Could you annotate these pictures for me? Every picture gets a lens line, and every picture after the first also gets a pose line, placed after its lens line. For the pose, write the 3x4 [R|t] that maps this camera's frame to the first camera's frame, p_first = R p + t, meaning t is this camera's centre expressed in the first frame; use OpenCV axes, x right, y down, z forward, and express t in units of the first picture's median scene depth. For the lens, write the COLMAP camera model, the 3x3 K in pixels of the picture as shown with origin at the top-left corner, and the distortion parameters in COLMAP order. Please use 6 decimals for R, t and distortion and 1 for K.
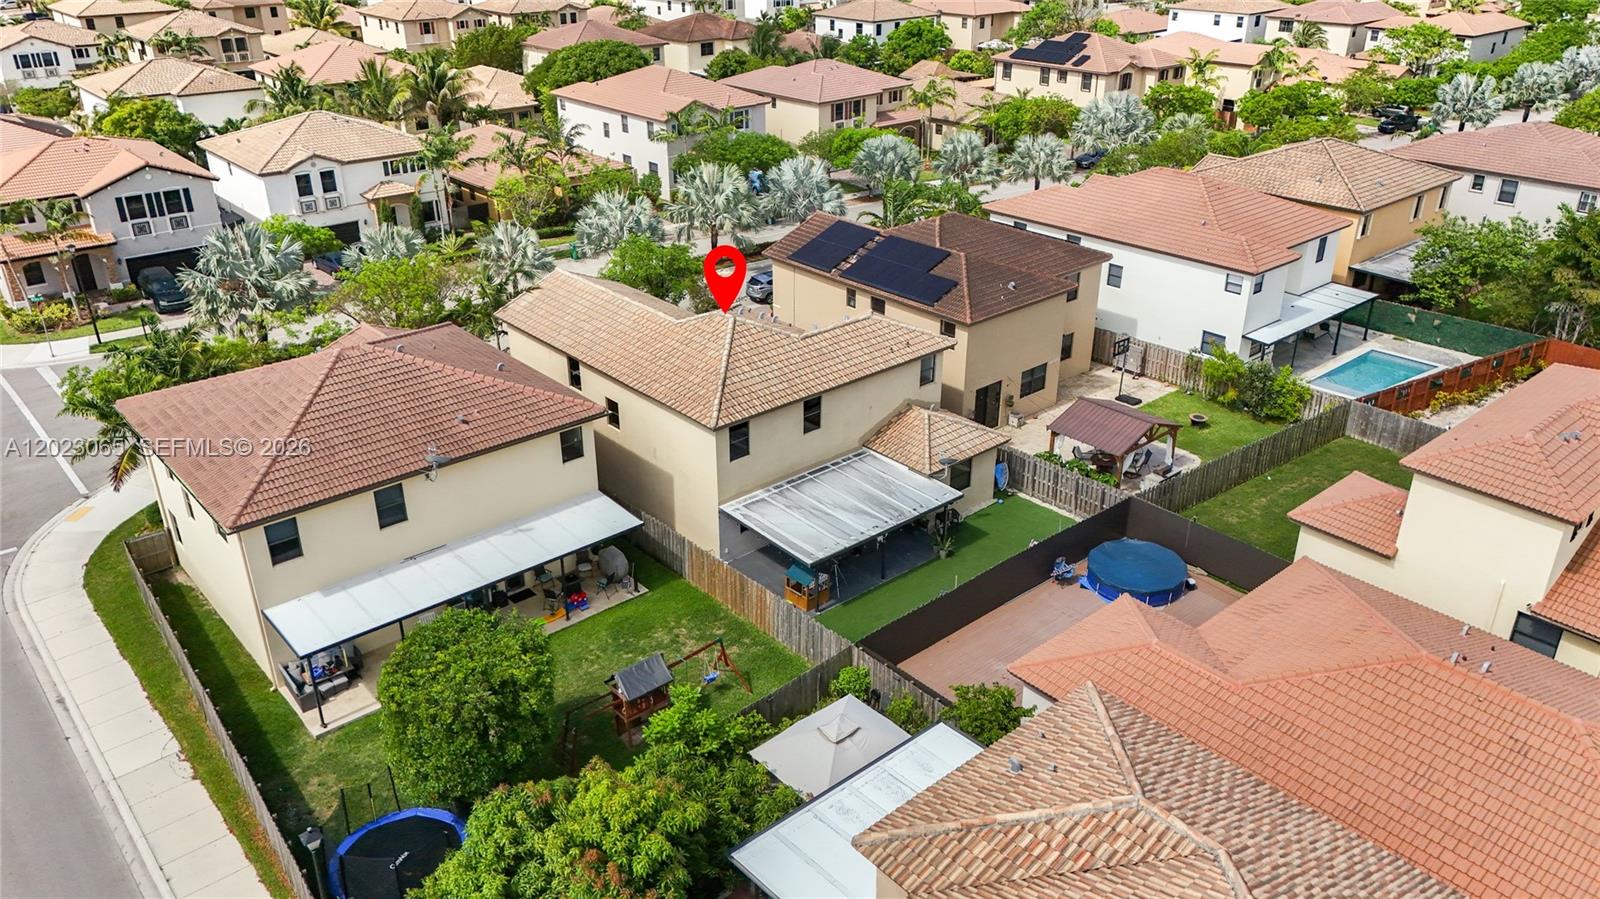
lens RADIAL K [[1181.7, 0, 809.3], [0, 1181.7, 448.4], [0, 0, 1]] dist [0.034140, -0.001896]
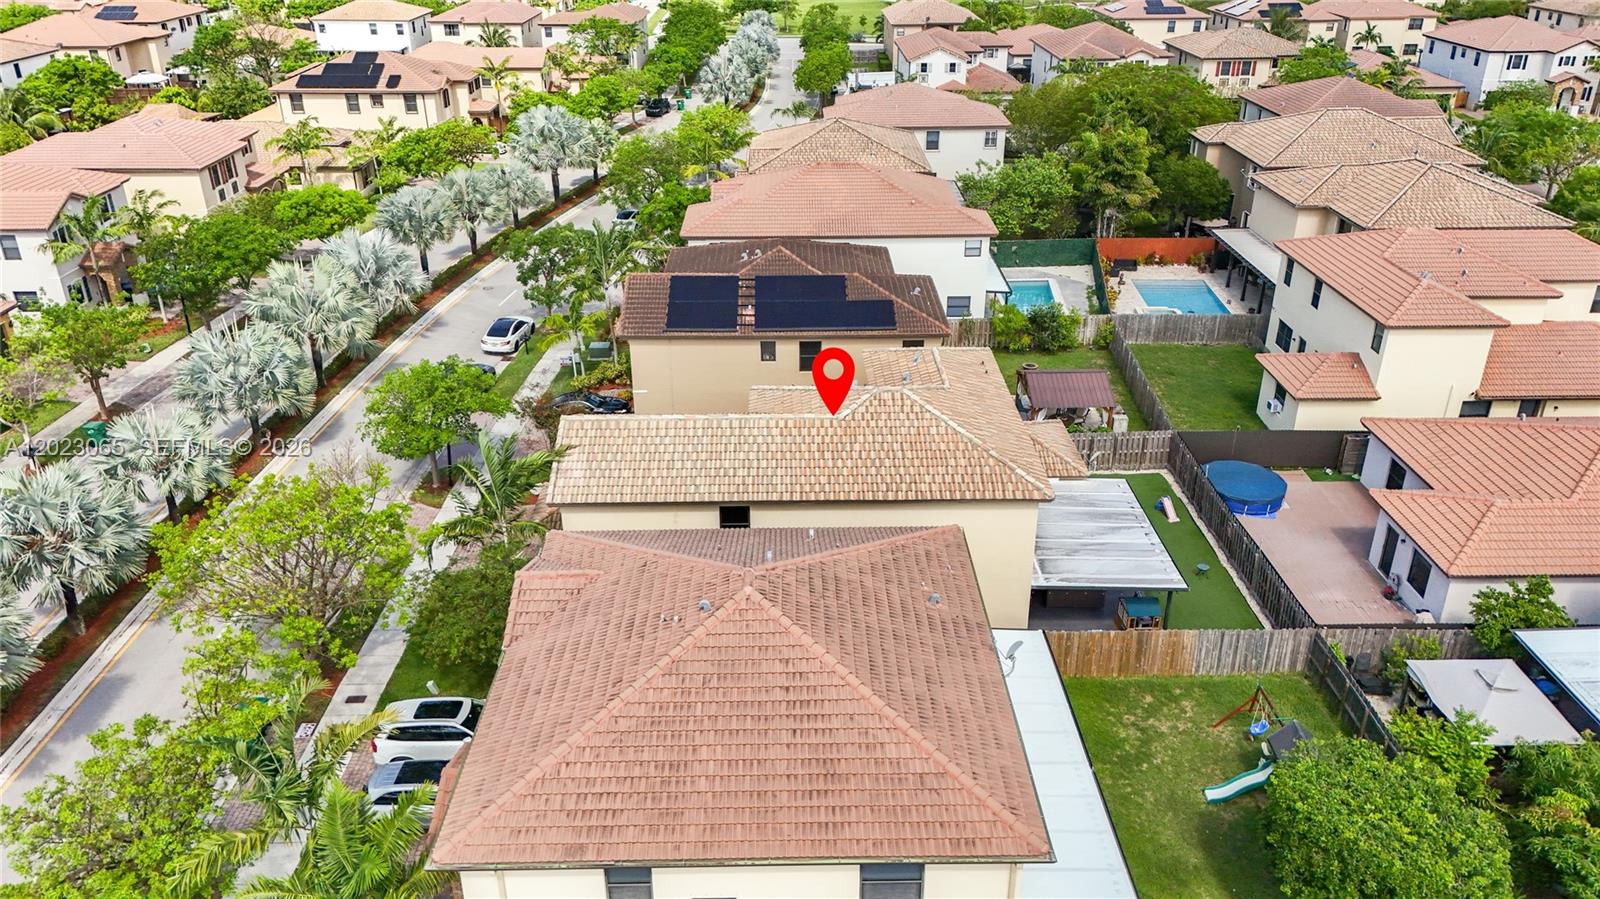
lens RADIAL K [[1181.7, 0, 809.3], [0, 1181.7, 448.4], [0, 0, 1]] dist [0.034140, -0.001896]
pose [[0.642295, -0.329961, 0.691796, -0.292248], [0.331082, 0.933480, 0.137843, -0.085114], [-0.691261, 0.140505, 0.708814, 0.175694]]
